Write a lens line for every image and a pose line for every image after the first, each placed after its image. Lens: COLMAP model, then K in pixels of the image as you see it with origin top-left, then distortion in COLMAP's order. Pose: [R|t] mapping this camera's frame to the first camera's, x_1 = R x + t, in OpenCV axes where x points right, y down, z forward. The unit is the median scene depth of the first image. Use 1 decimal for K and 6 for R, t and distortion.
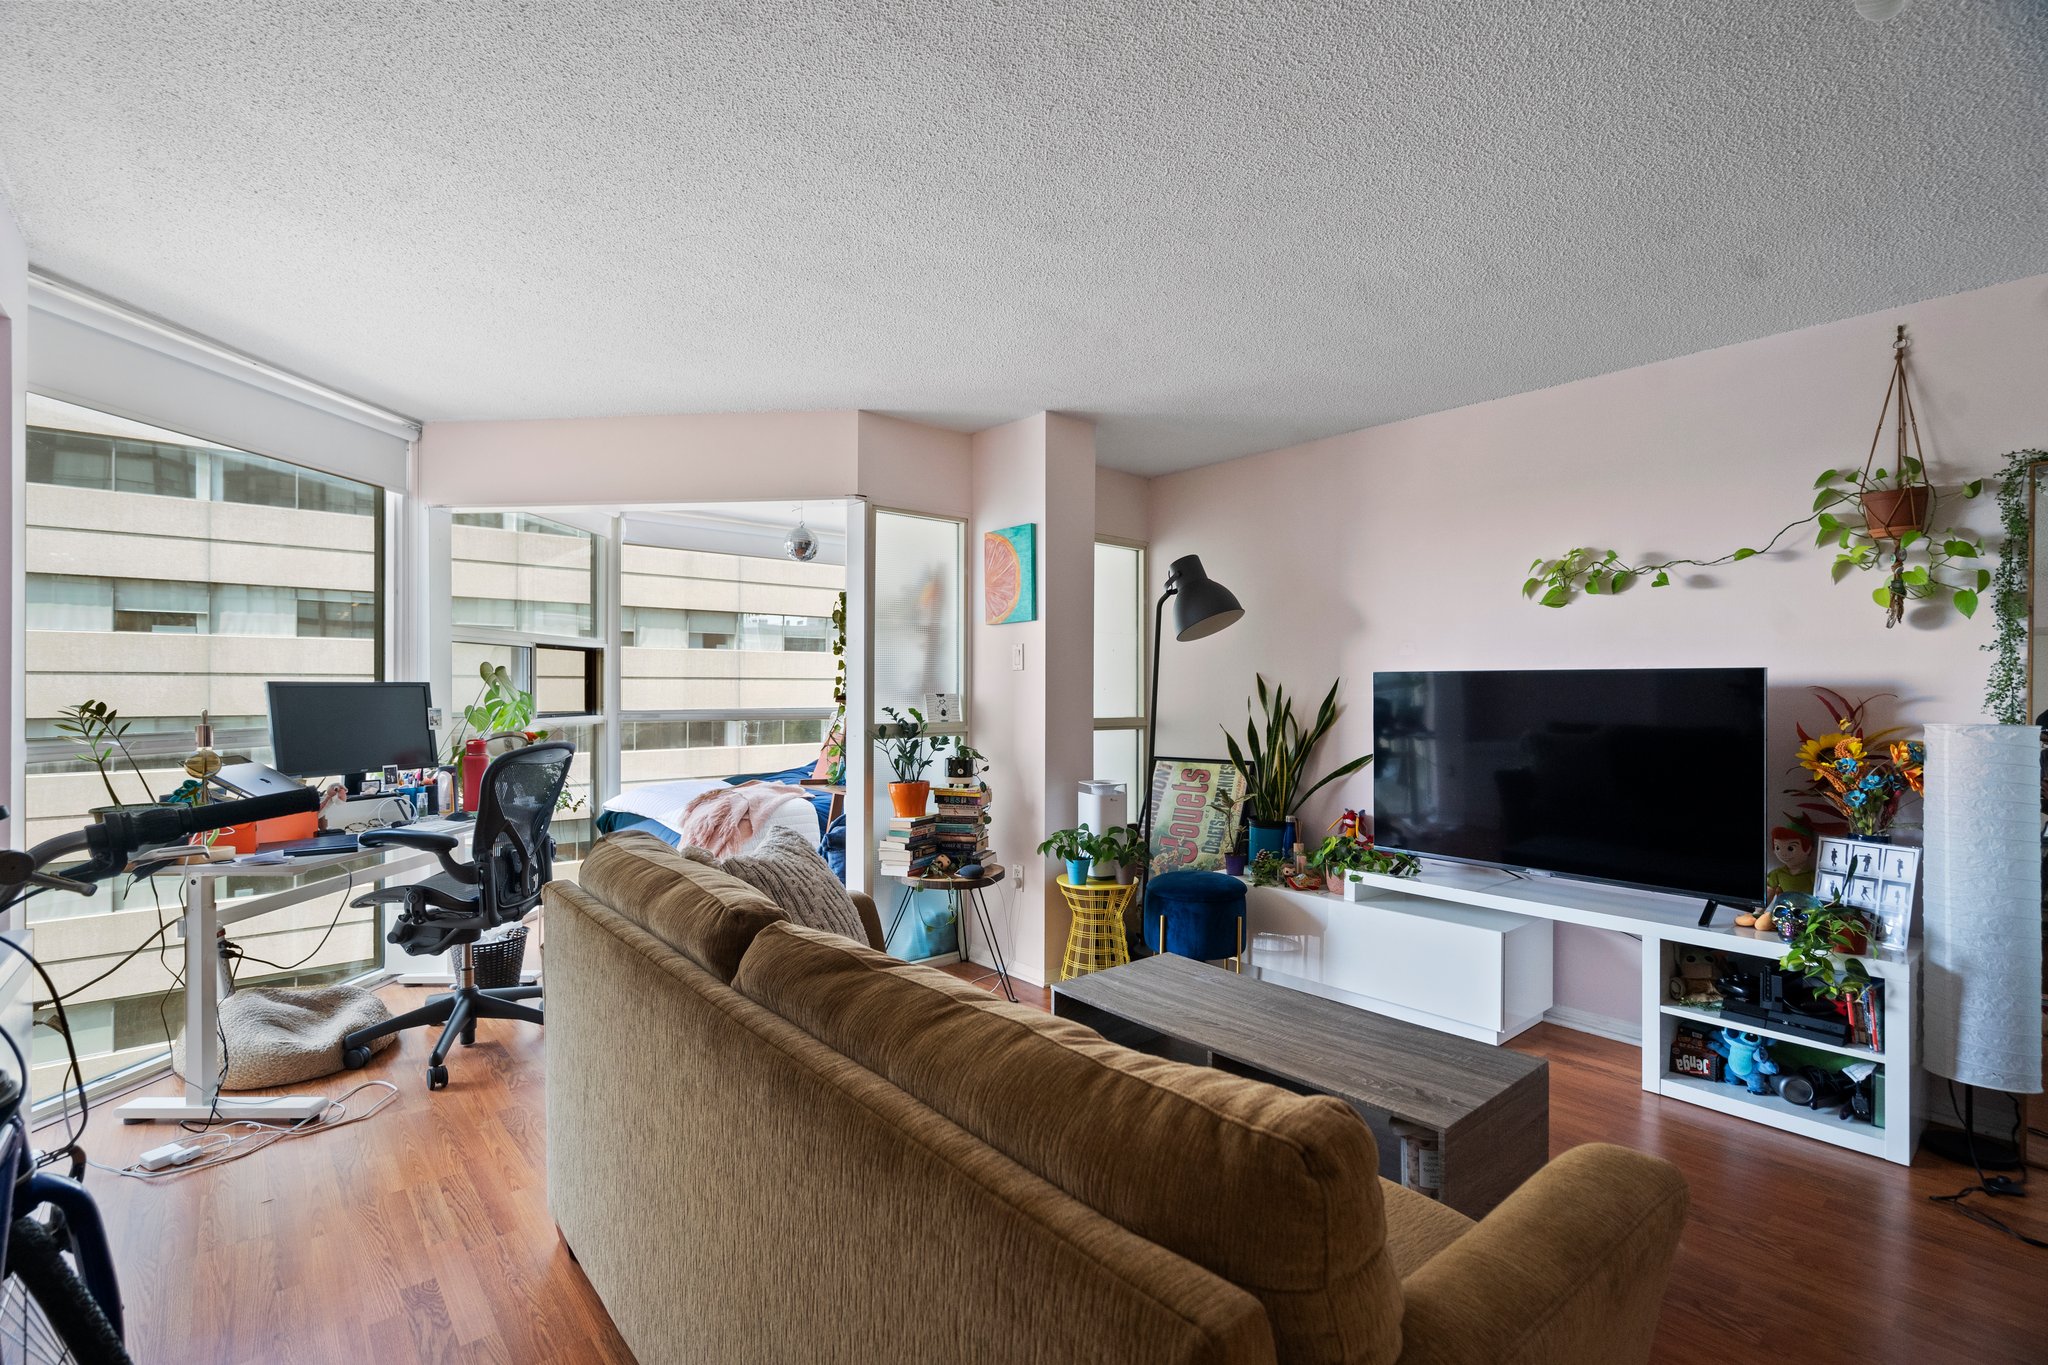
lens RADIAL K [[932.0, 0, 1008.4], [0, 932.0, 686.3], [0, 0, 1]] dist [-0.006784, 0.002164]
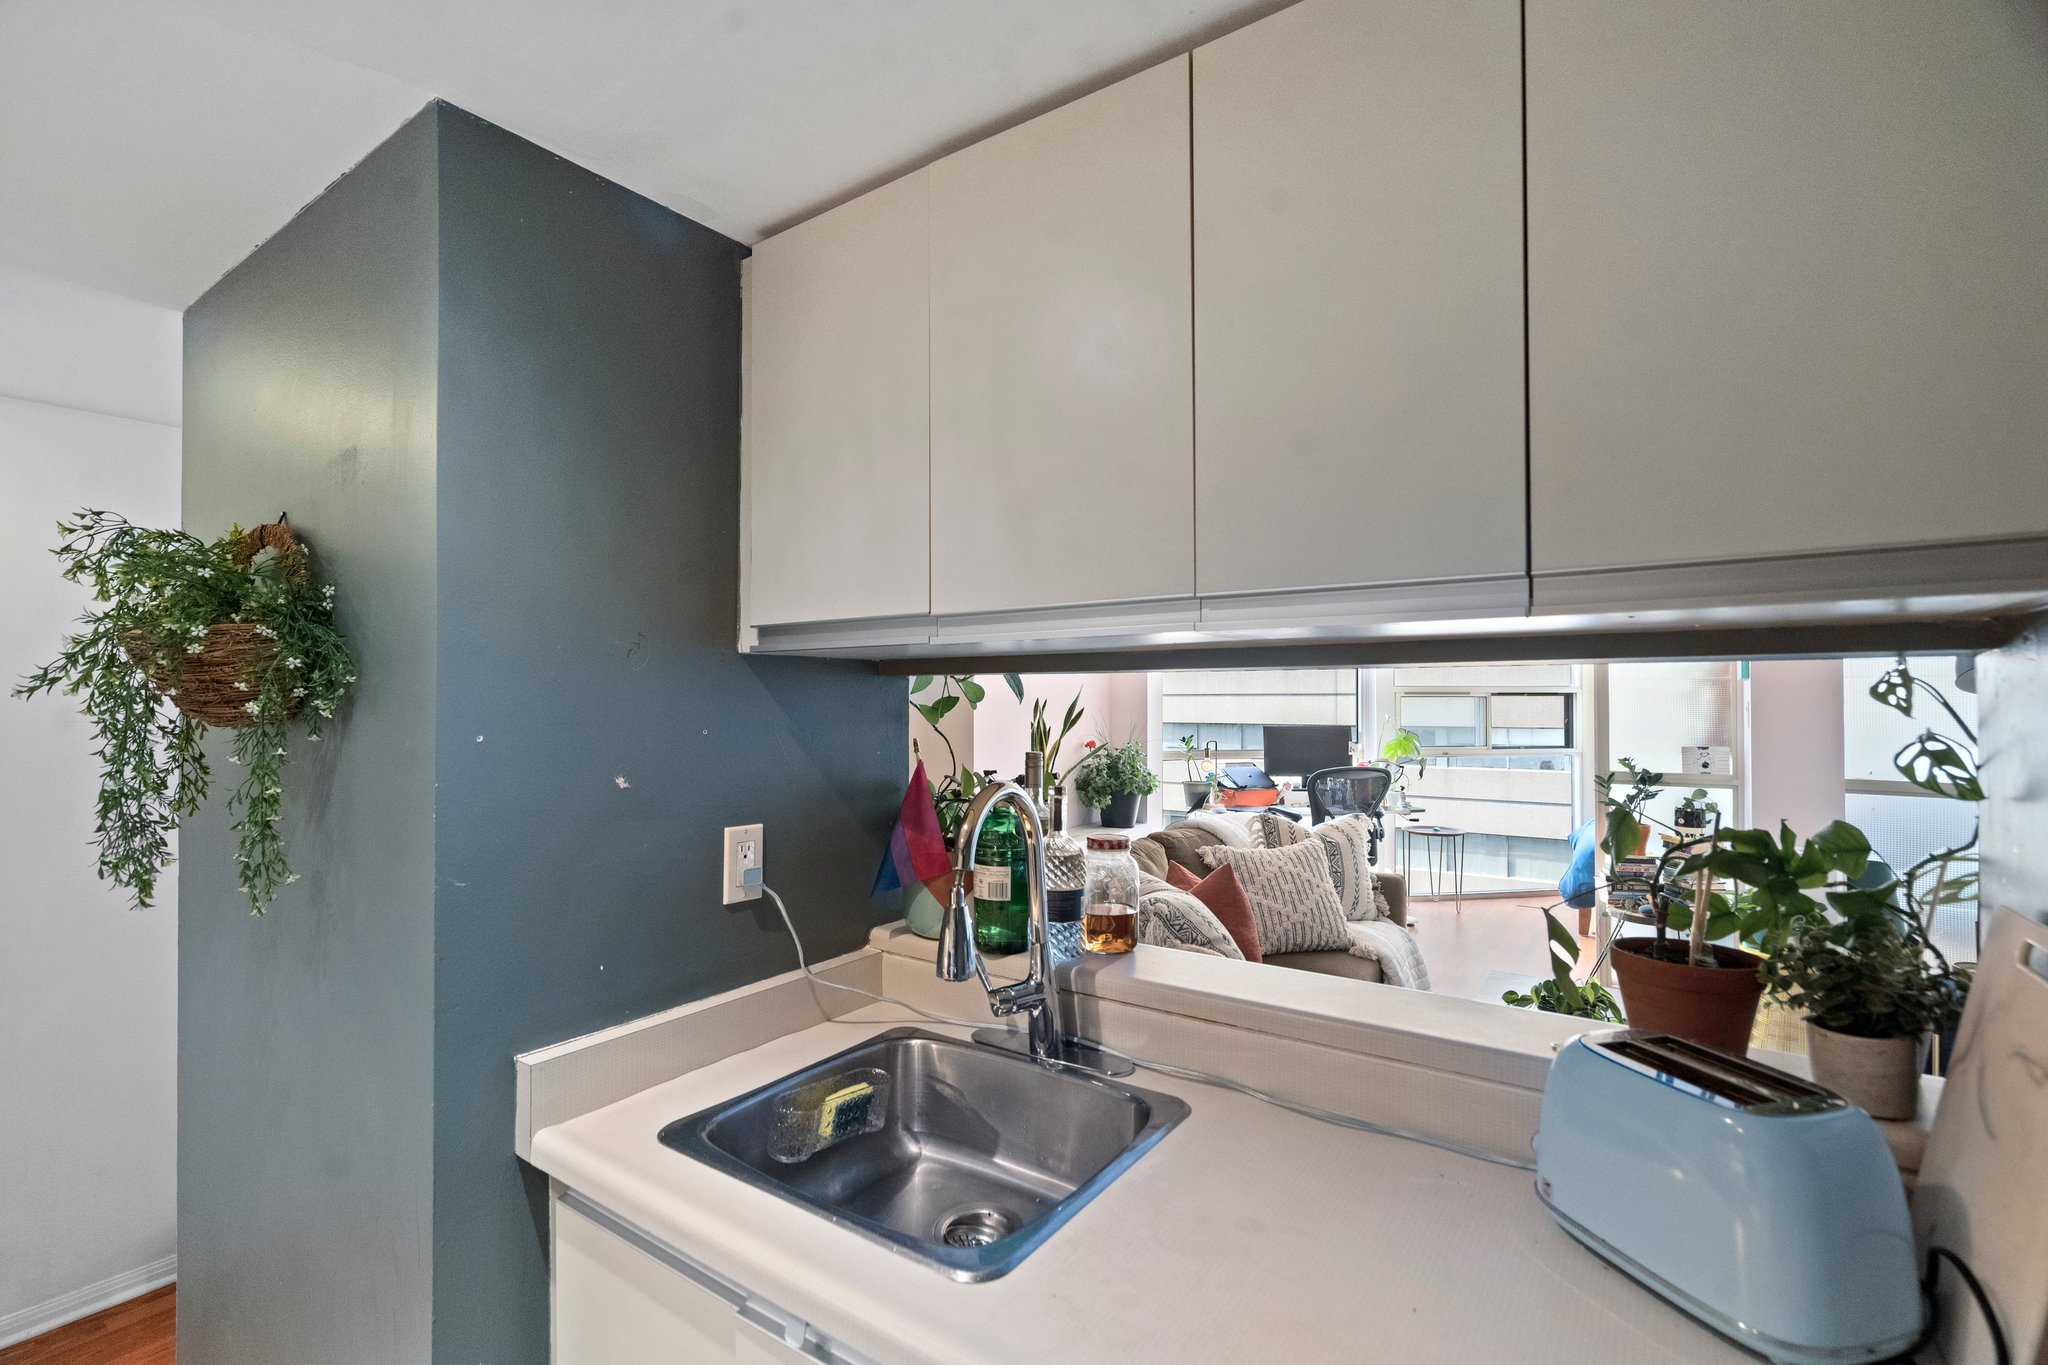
lens RADIAL K [[932.0, 0, 1016.3], [0, 932.0, 685.6], [0, 0, 1]] dist [-0.006784, 0.002164]
pose [[0.256548, -0.014769, -0.966419, 0.884365], [0.002989, 0.999891, -0.014487, -0.056685], [0.966527, 0.000828, 0.256564, -0.003962]]
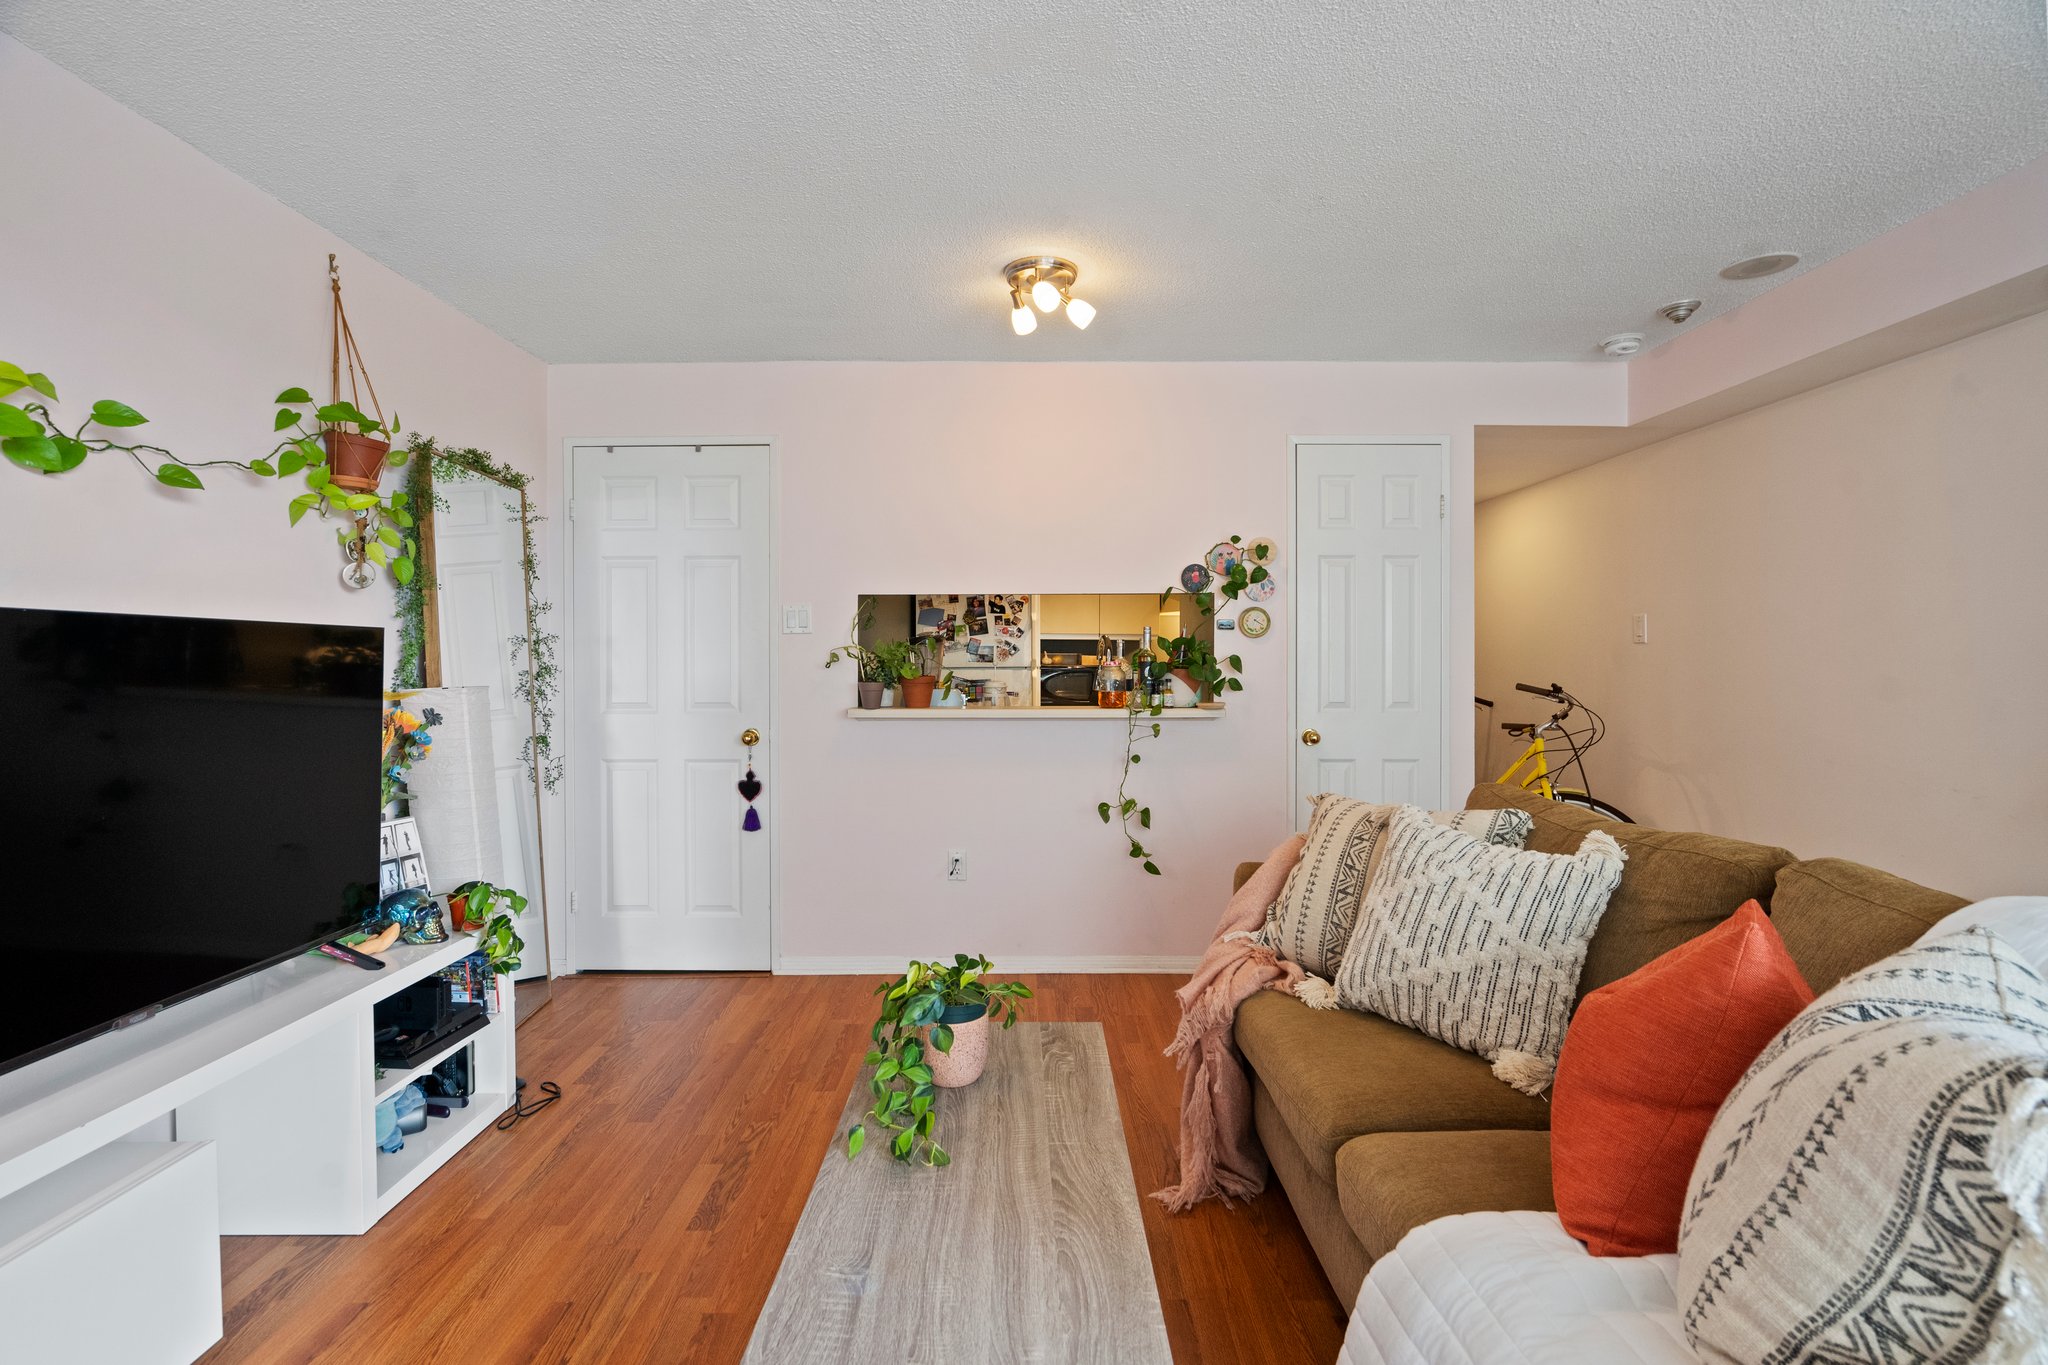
lens RADIAL K [[932.0, 0, 1016.3], [0, 932.0, 664.1], [0, 0, 1]] dist [-0.006784, 0.002164]
pose [[-0.765976, -0.004251, 0.642855, -0.108264], [-0.000686, 0.999983, 0.005795, 0.005391], [-0.642868, 0.003998, -0.765966, 1.008716]]
